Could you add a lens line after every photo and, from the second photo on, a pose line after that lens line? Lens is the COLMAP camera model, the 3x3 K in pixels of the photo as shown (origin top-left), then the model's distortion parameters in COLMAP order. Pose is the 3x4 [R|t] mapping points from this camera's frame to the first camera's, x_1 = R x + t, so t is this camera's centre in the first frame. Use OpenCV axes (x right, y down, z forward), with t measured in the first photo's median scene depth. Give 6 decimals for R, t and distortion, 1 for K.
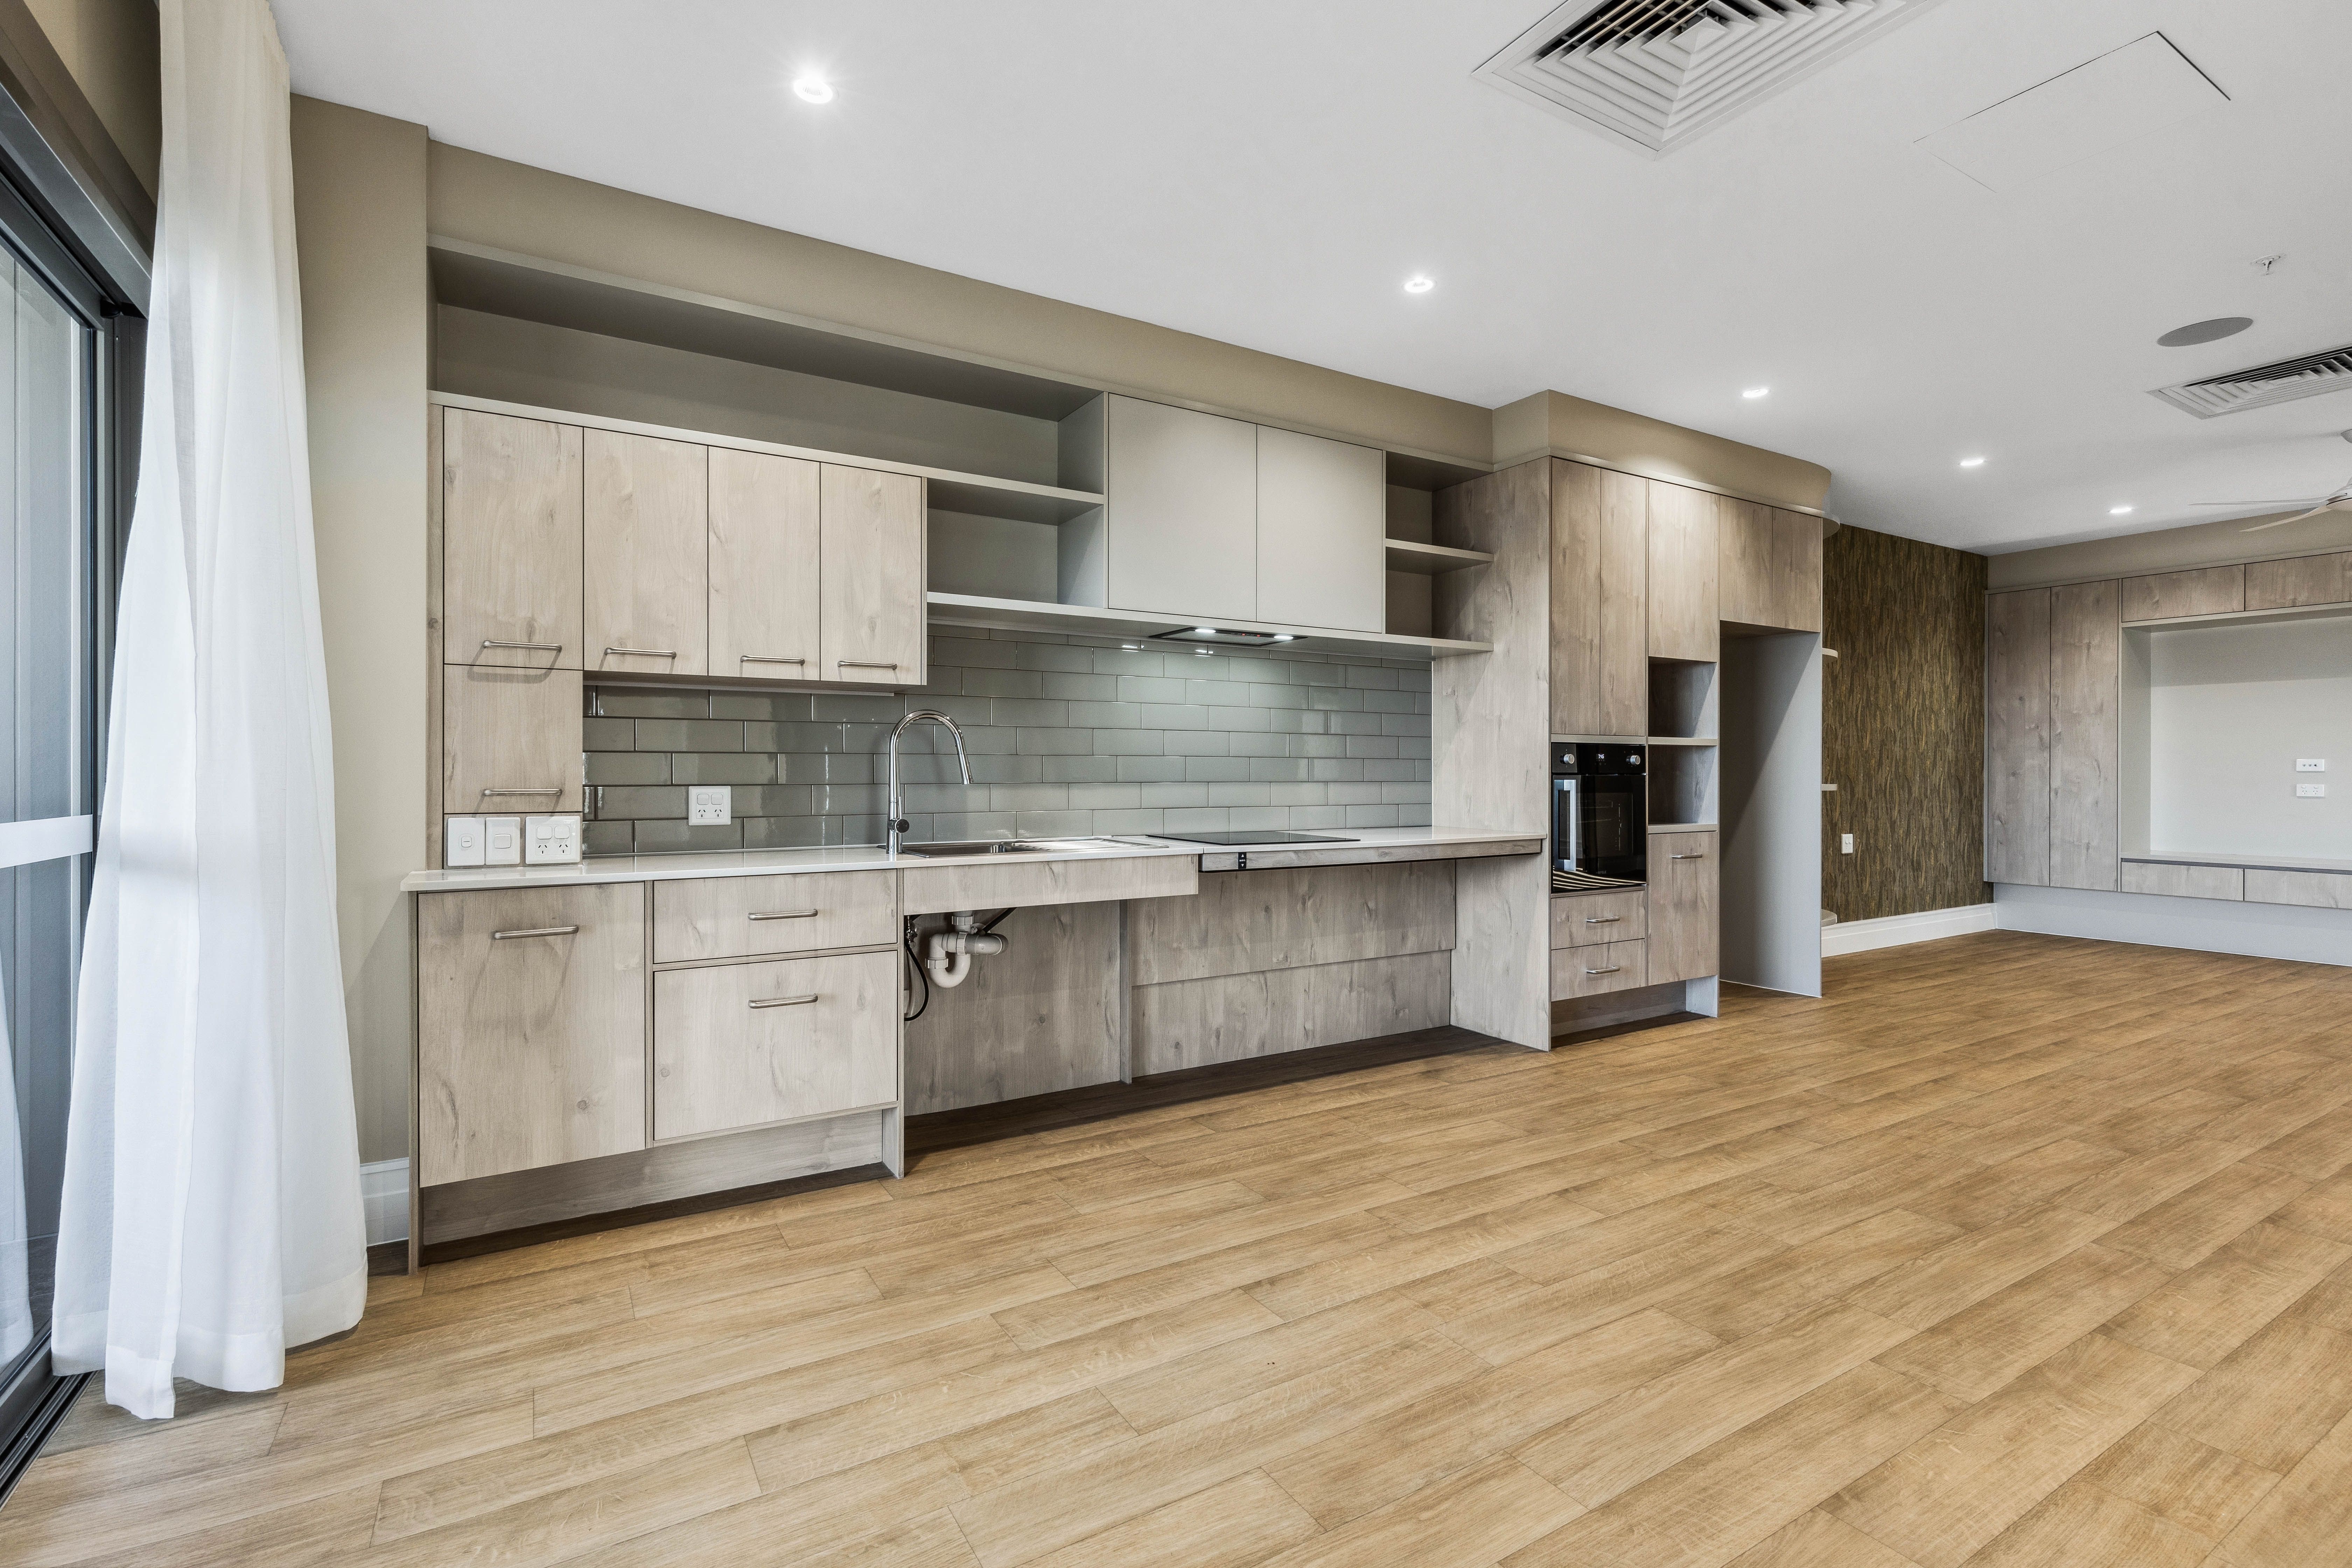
lens RADIAL K [[1042.7, 0, 1169.0], [0, 1042.7, 758.6], [0, 0, 1]] dist [0.002973, 0.000310]
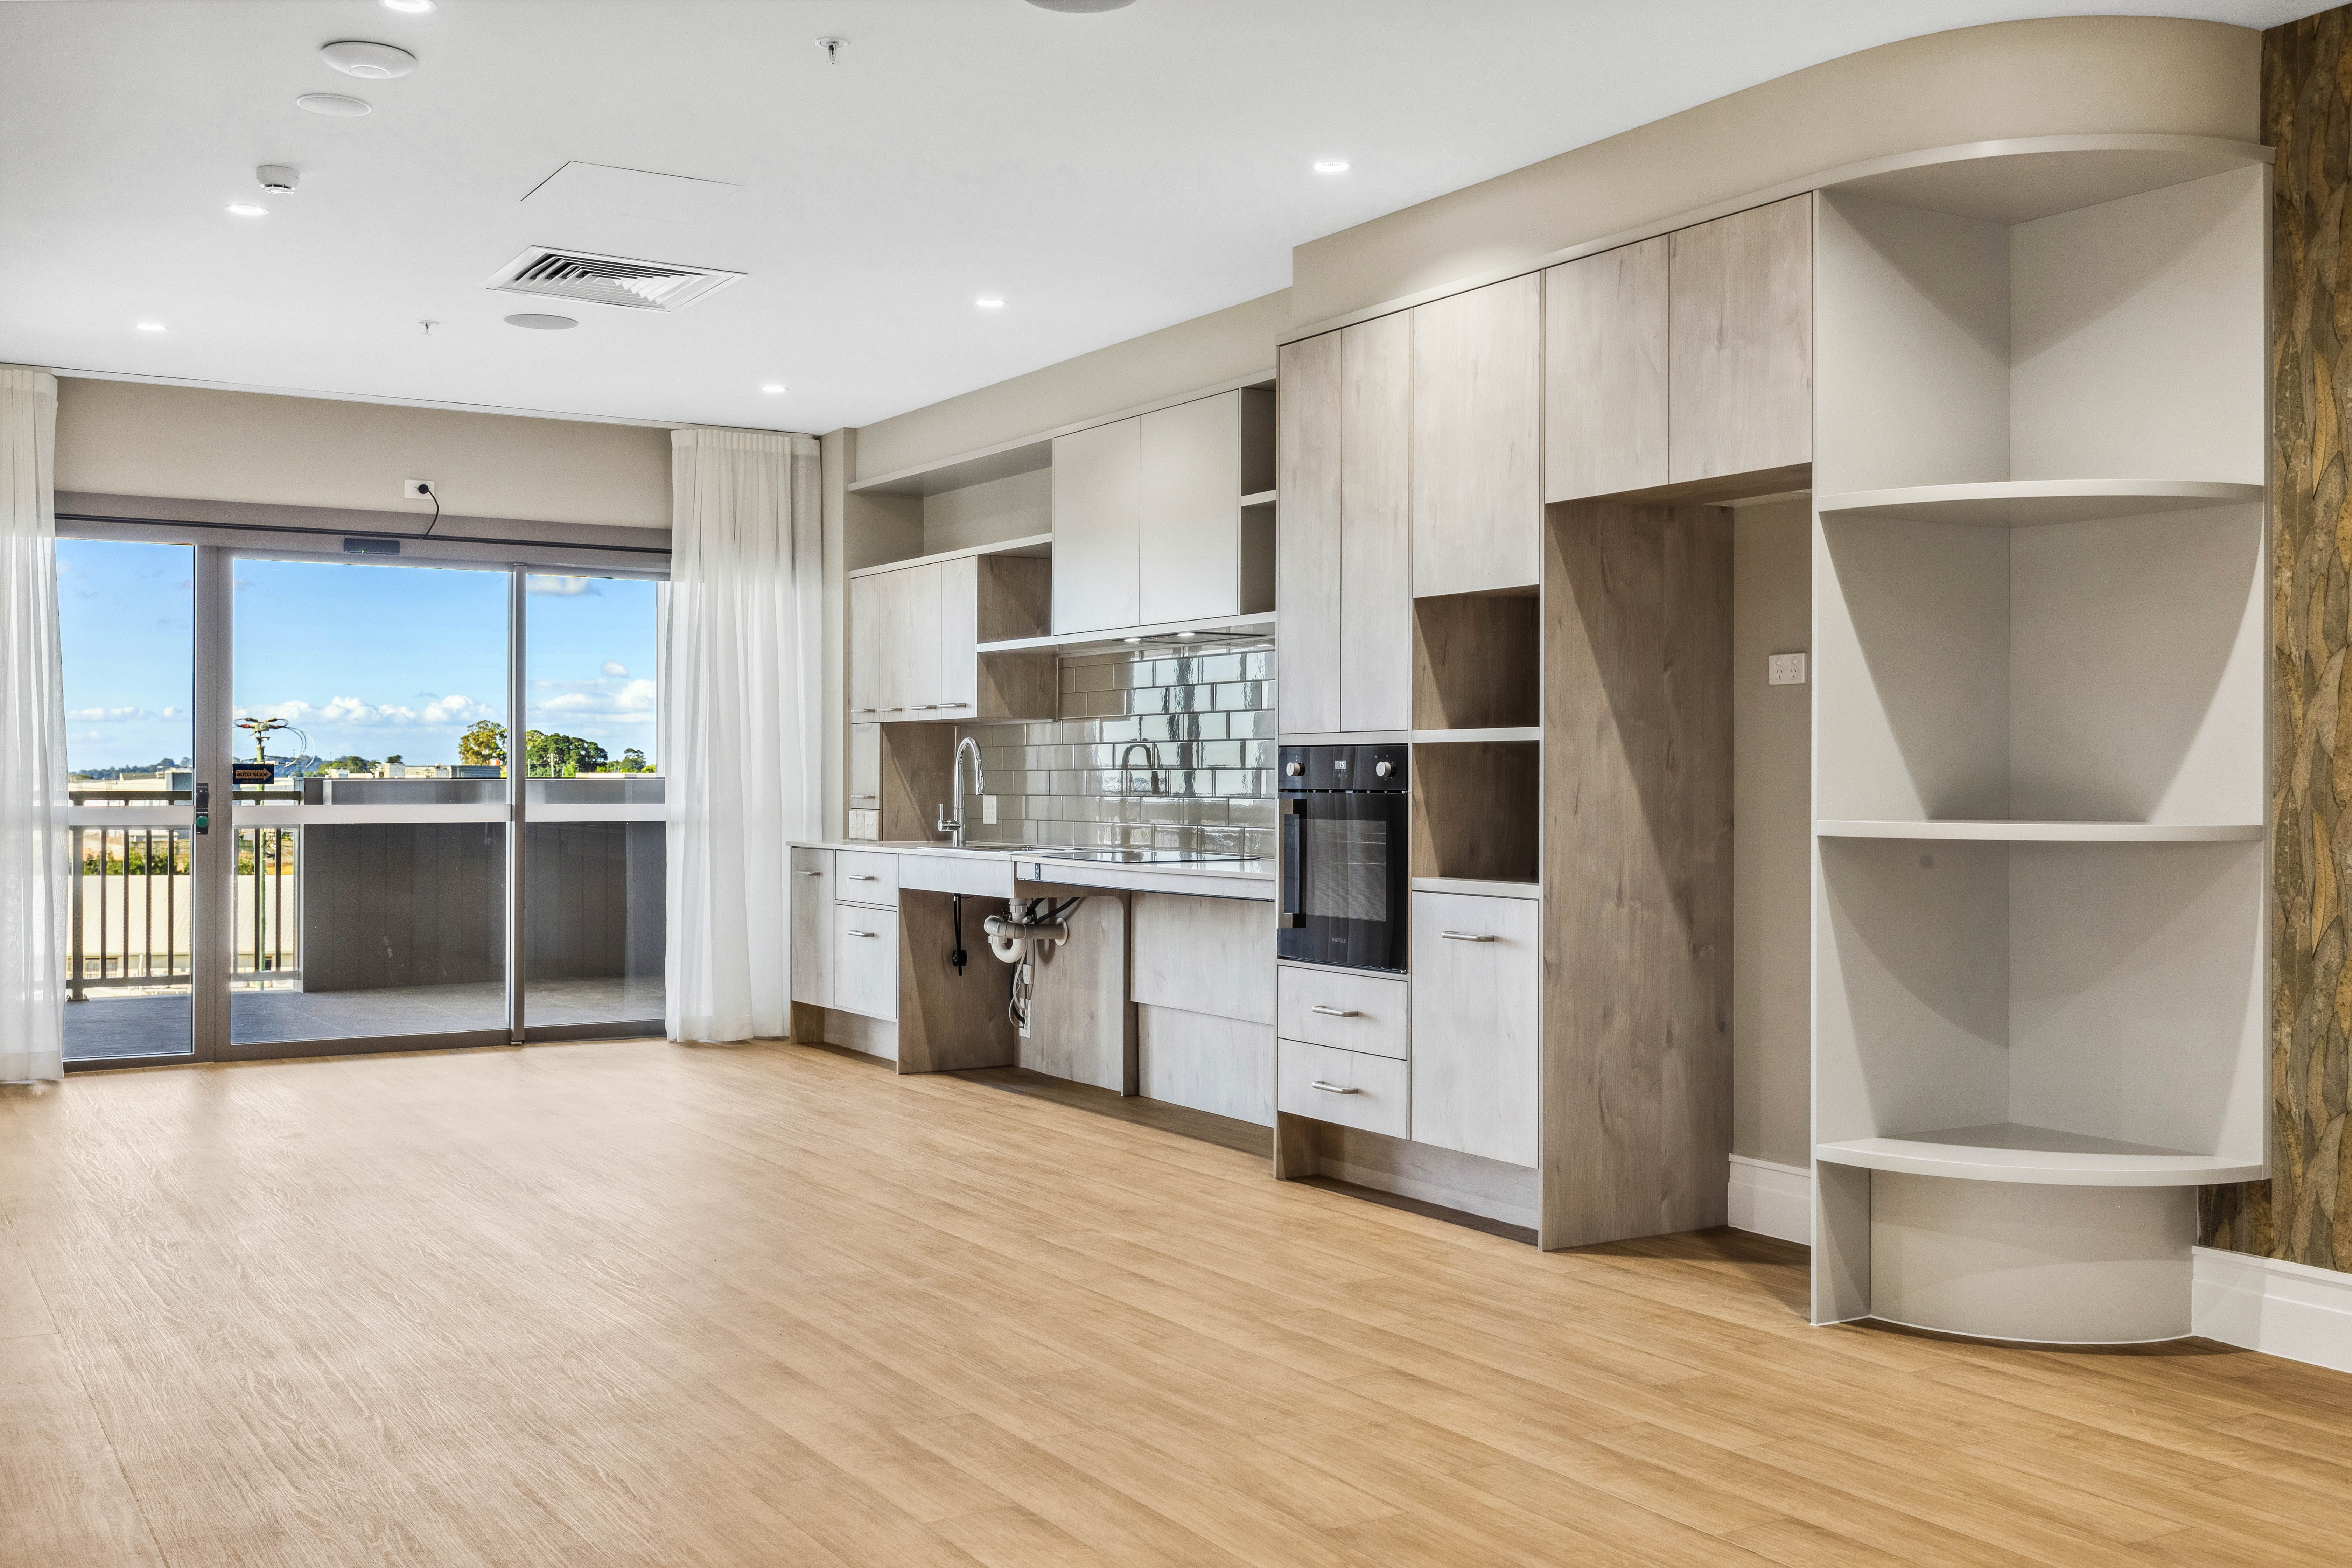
lens RADIAL K [[2376.0, 0, 1176.0], [0, 2376.0, 784.0], [0, 0, 1]] dist [0.139230, 0.008586]
pose [[-0.000150, -0.002802, -0.999996, 1.937267], [0.002336, 0.999993, -0.002803, 0.014369], [0.999997, -0.002336, -0.000144, 0.898952]]
